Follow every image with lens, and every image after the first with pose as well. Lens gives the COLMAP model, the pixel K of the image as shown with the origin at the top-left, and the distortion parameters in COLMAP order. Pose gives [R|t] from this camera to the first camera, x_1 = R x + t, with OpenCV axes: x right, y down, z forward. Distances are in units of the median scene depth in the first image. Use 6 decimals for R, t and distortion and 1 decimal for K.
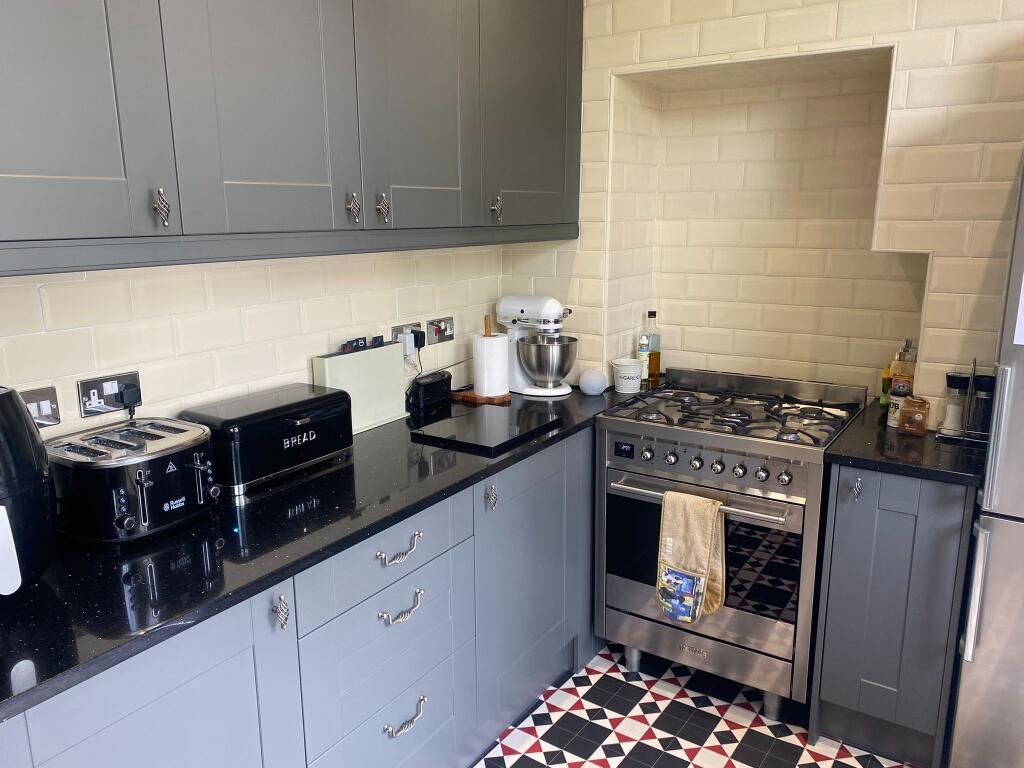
lens RADIAL K [[750.6, 0, 510.5], [0, 750.6, 388.0], [0, 0, 1]] dist [-0.023347, -0.031572]
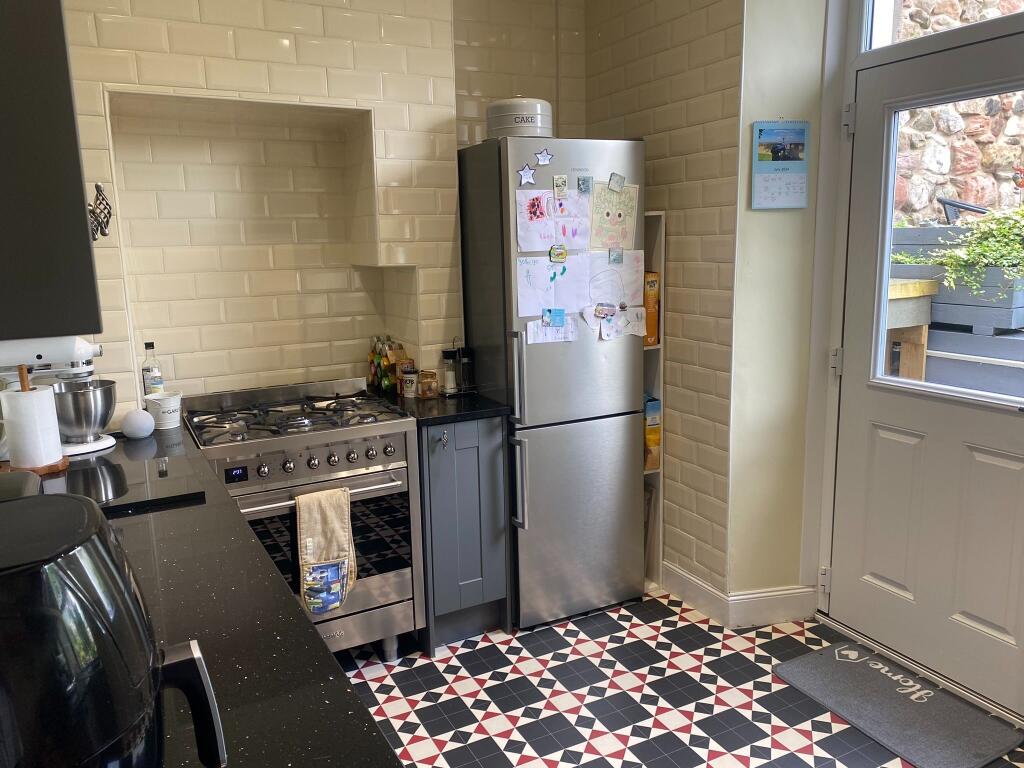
lens RADIAL K [[750.6, 0, 513.5], [0, 750.6, 378.0], [0, 0, 1]] dist [-0.023347, -0.031572]
pose [[0.427048, -0.149867, 0.891723, -0.571419], [0.213155, 0.975062, 0.061793, -0.024428], [-0.878746, 0.163687, 0.448343, 0.233047]]
